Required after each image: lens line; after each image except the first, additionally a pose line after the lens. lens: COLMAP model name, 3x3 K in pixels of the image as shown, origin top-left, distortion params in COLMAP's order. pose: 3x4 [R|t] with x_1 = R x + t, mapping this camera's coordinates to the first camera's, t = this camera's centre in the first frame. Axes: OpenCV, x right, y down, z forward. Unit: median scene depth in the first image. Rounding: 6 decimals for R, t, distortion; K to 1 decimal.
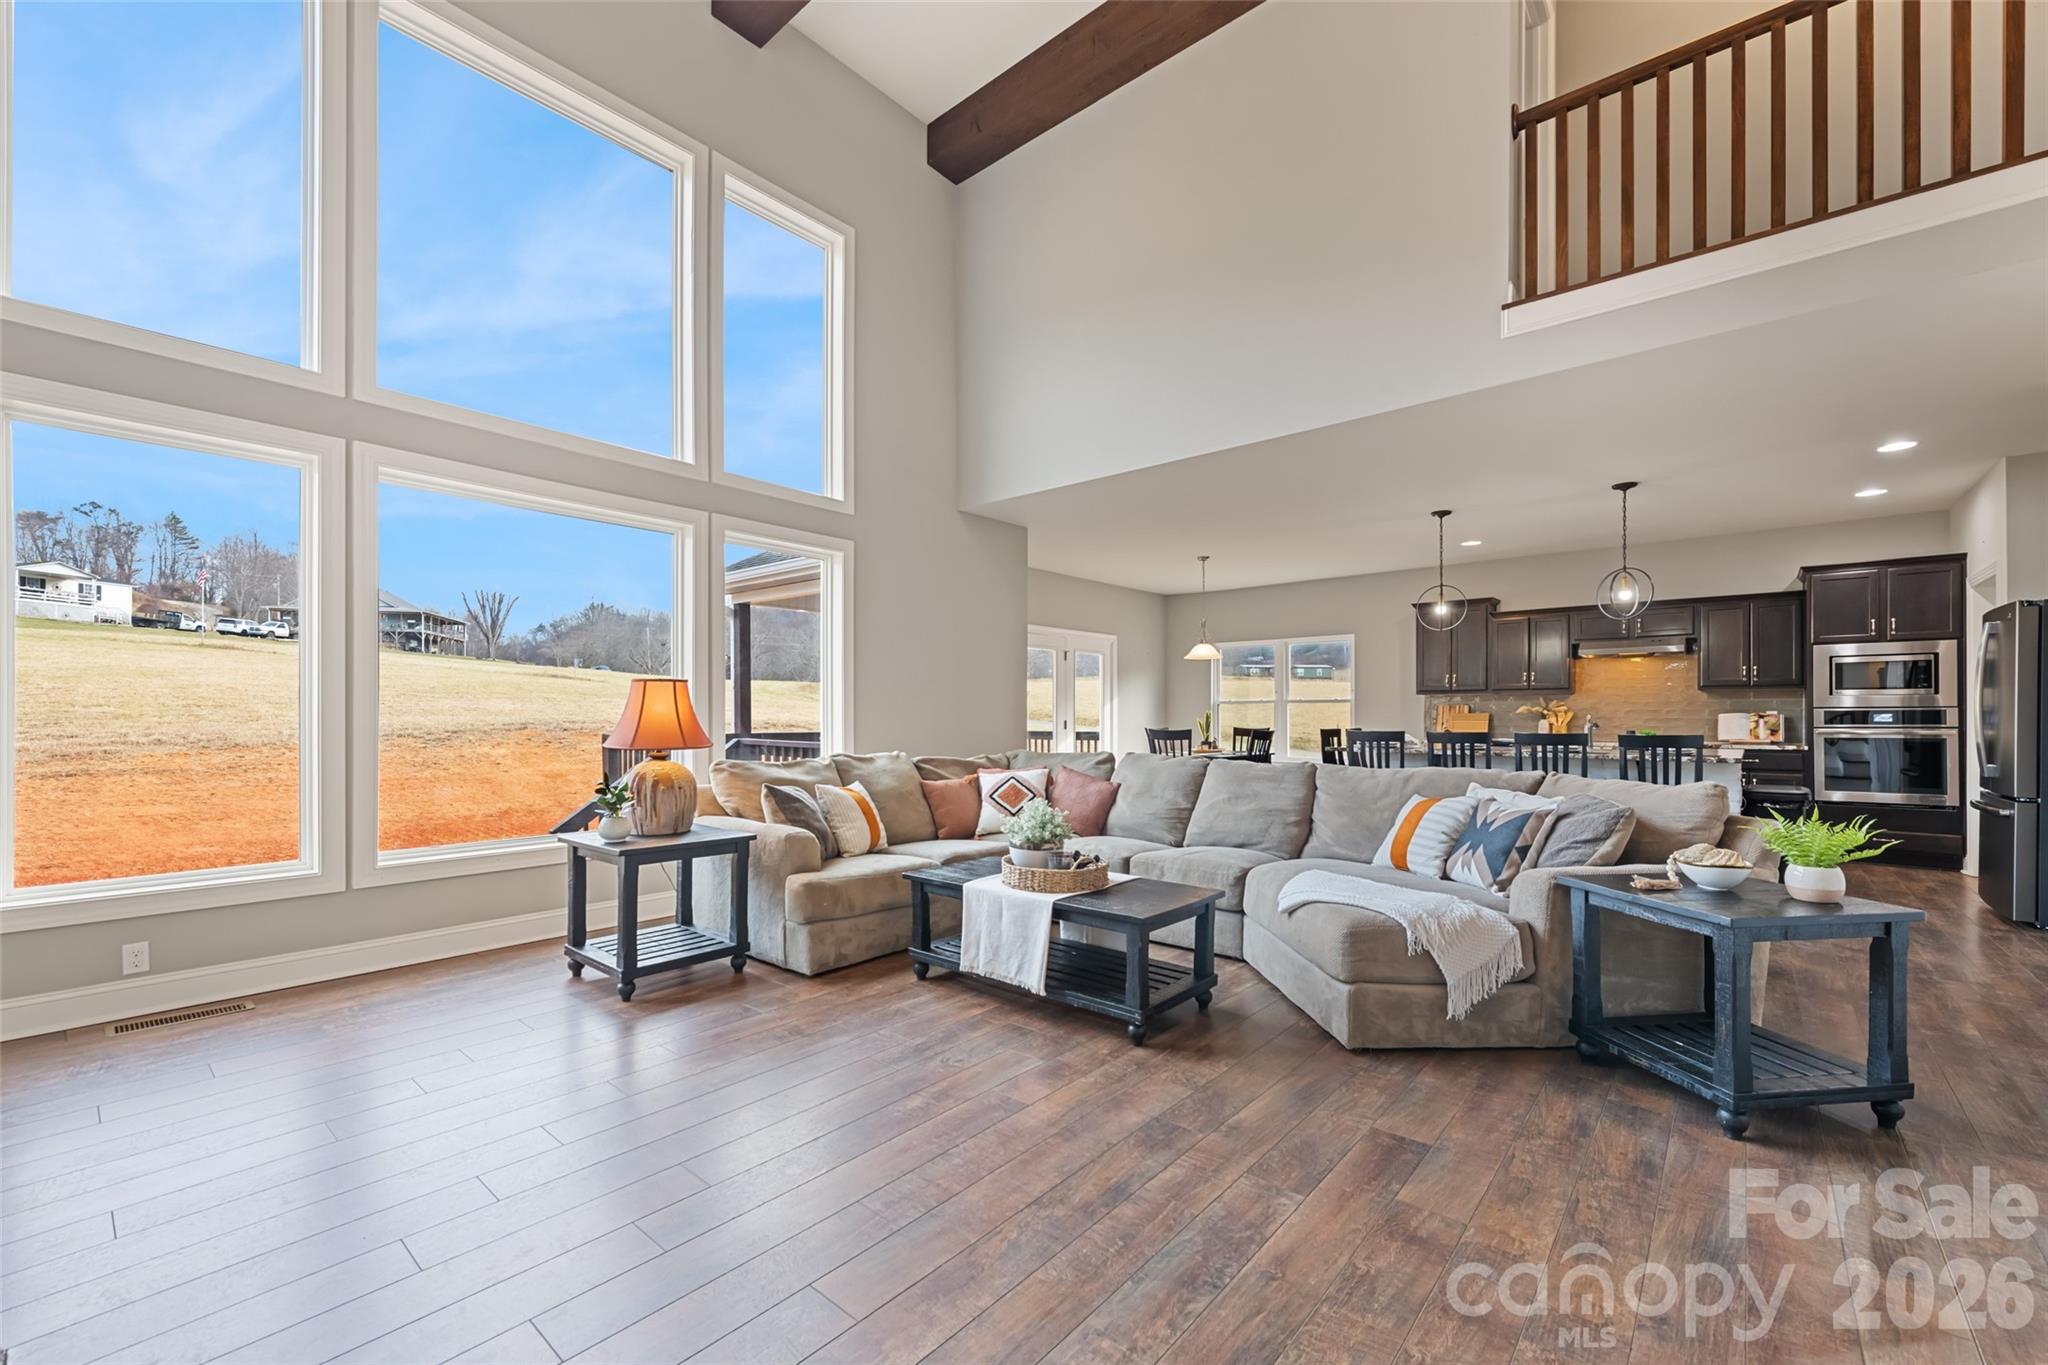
lens RADIAL K [[838.1, 0, 1022.7], [0, 838.1, 716.1], [0, 0, 1]] dist [0.000264, -0.000014]
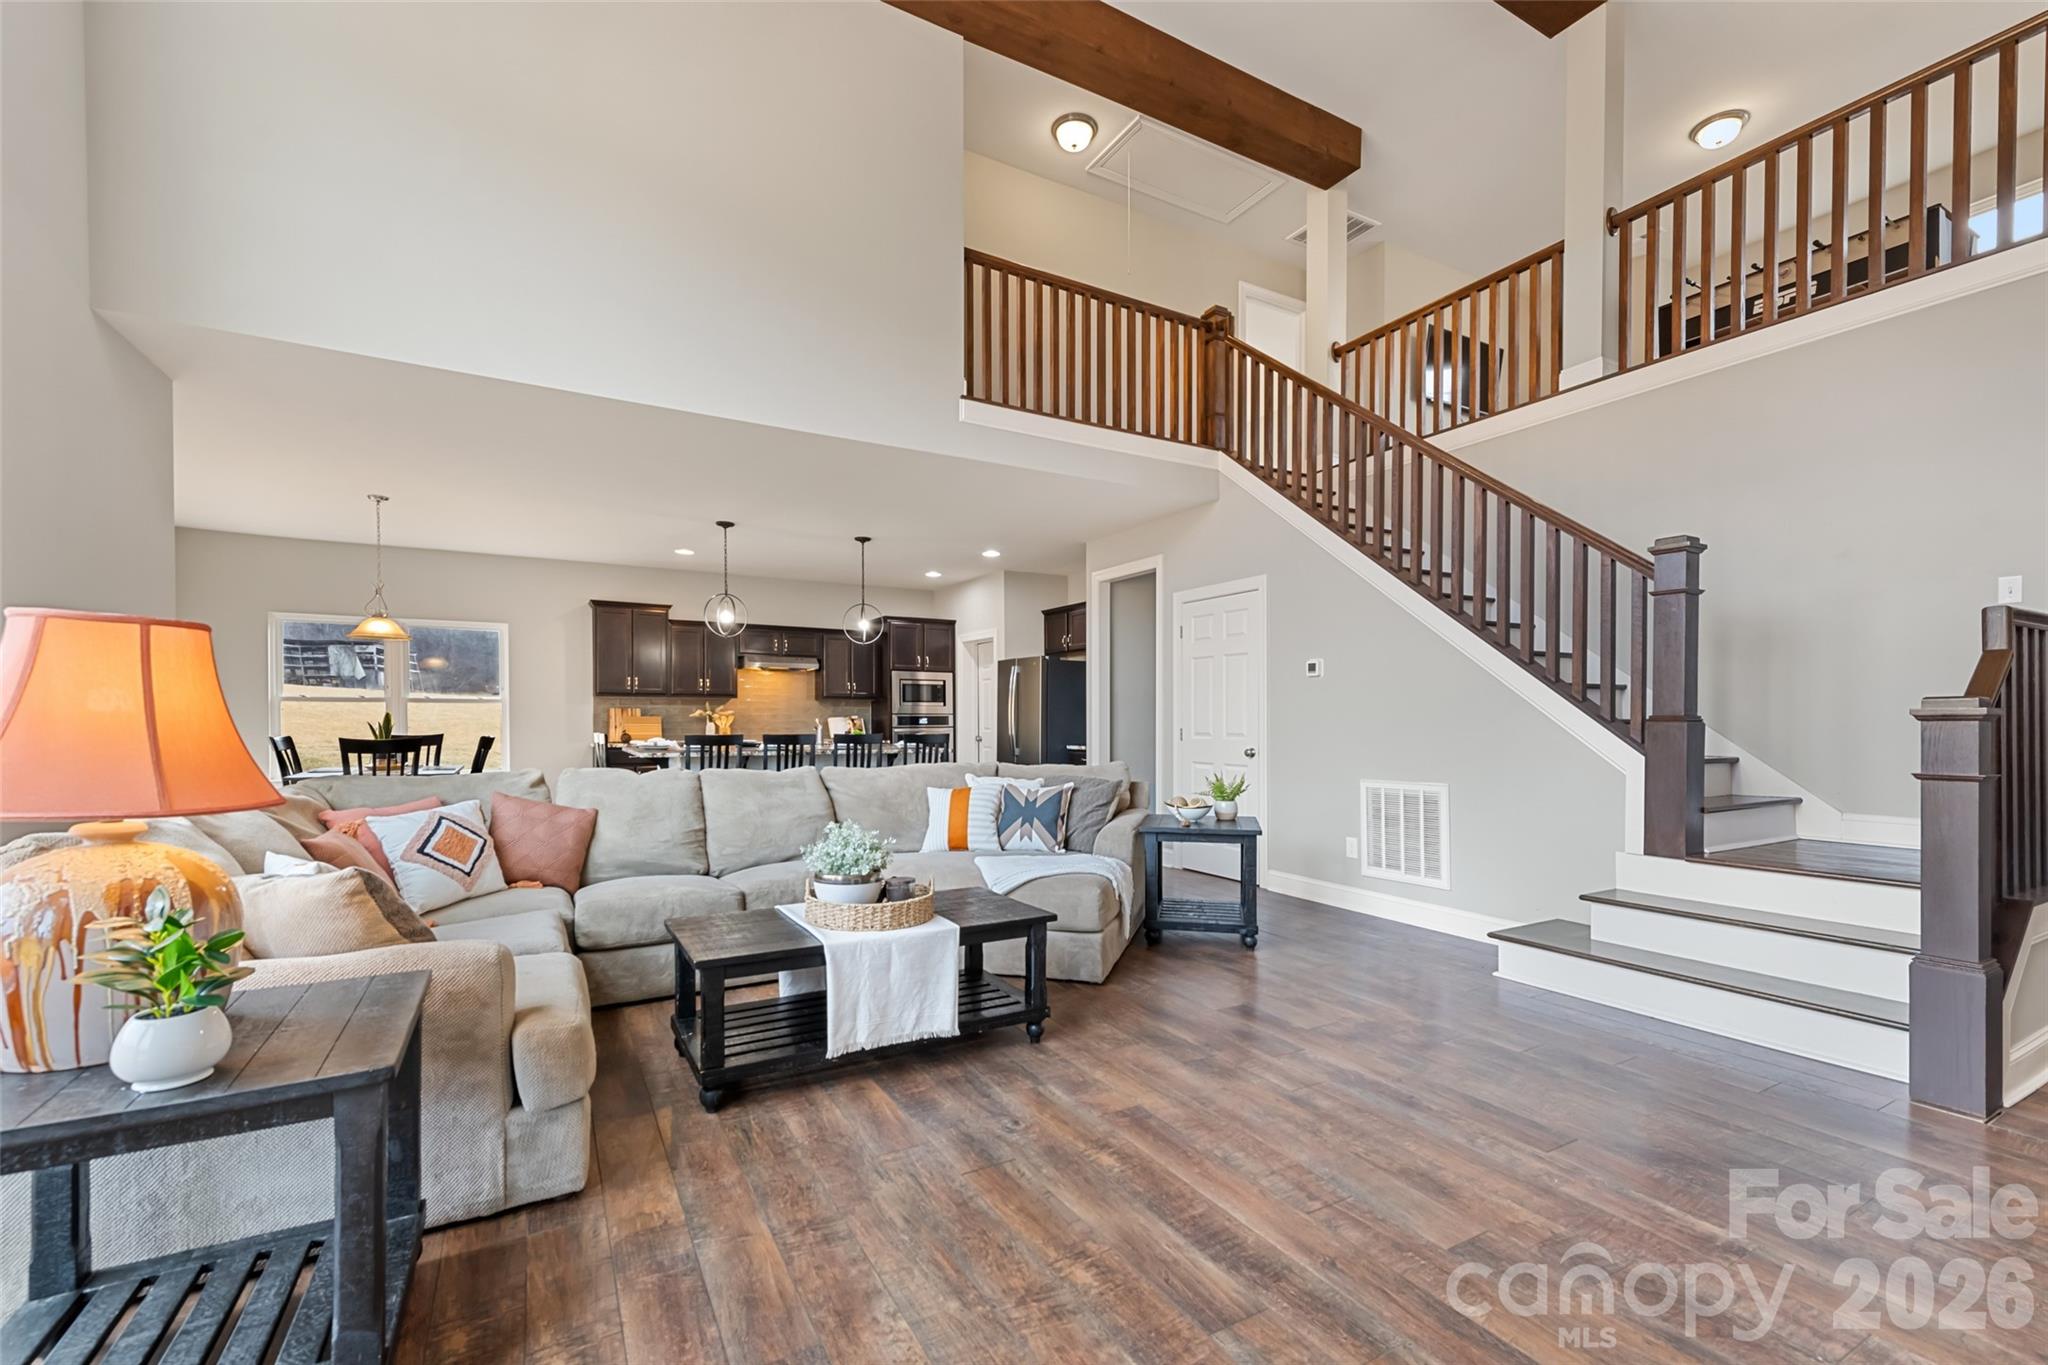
lens RADIAL K [[849.7, 0, 1025.5], [0, 849.7, 728.2], [0, 0, 1]] dist [0.000800, 0.000032]
pose [[0.327002, -0.007665, 0.944992, -0.626264], [-0.004611, 0.999942, 0.009706, -0.000613], [-0.945012, -0.007531, 0.326948, 0.500782]]
